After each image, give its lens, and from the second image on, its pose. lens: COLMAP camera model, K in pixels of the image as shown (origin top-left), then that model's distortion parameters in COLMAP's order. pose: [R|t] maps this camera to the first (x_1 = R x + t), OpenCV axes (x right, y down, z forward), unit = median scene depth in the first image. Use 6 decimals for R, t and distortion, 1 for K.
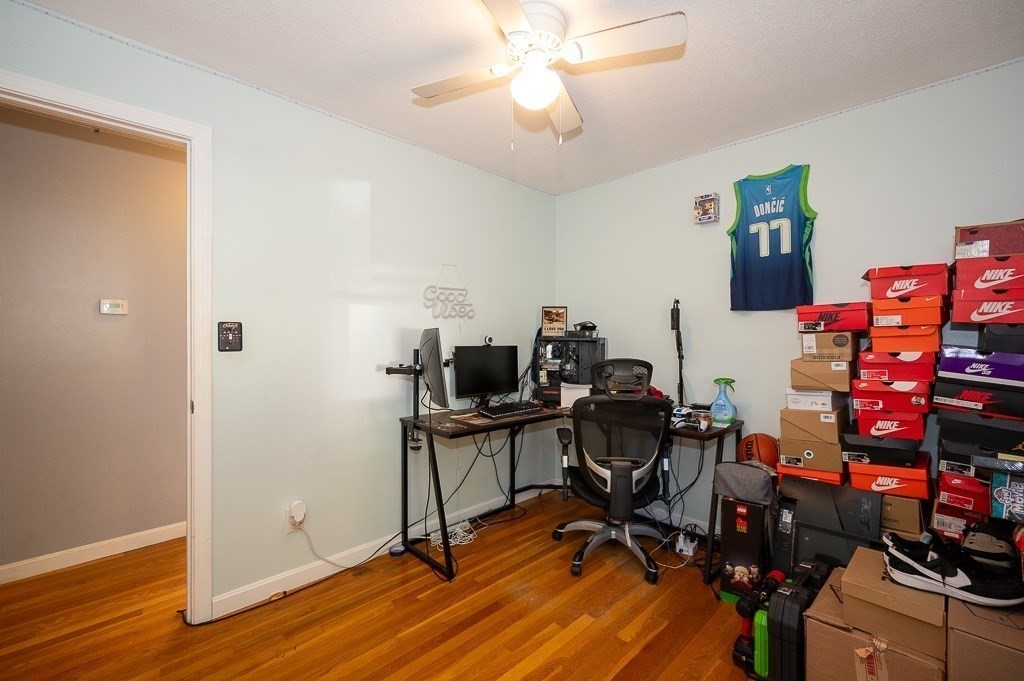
lens RADIAL K [[441.6, 0, 511.3], [0, 441.6, 338.2], [0, 0, 1]] dist [0.001102, 0.000410]
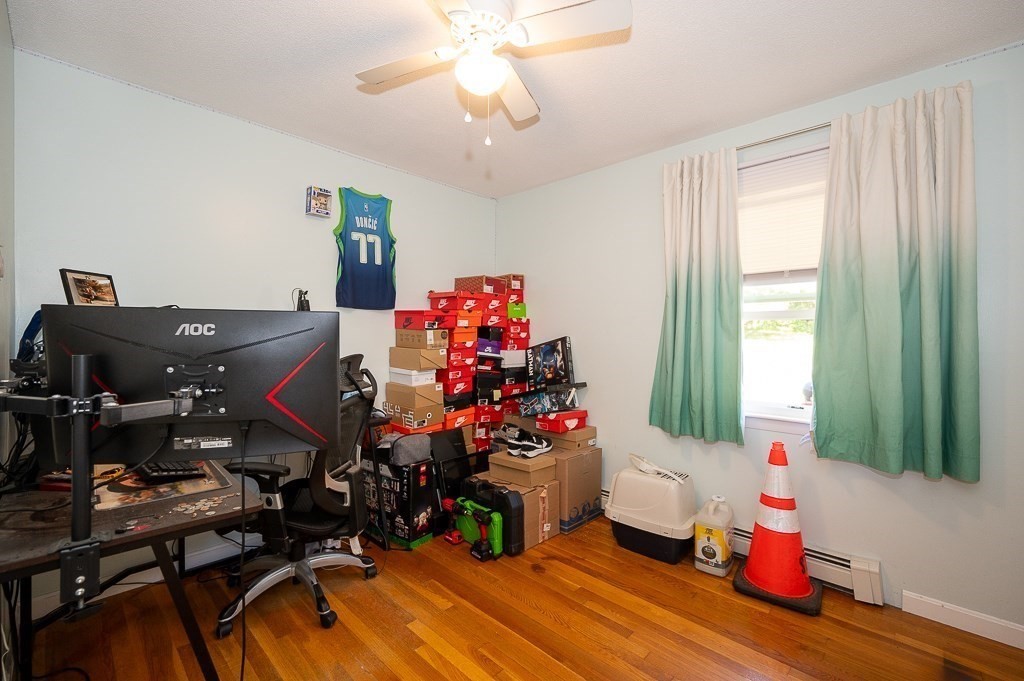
lens RADIAL K [[441.6, 0, 511.3], [0, 441.6, 337.7], [0, 0, 1]] dist [0.001102, 0.000410]
pose [[-0.021941, -0.005364, 0.999745, -0.756137], [-0.008952, 0.999947, 0.005169, 0.004598], [-0.999719, -0.008836, -0.021988, 0.783706]]
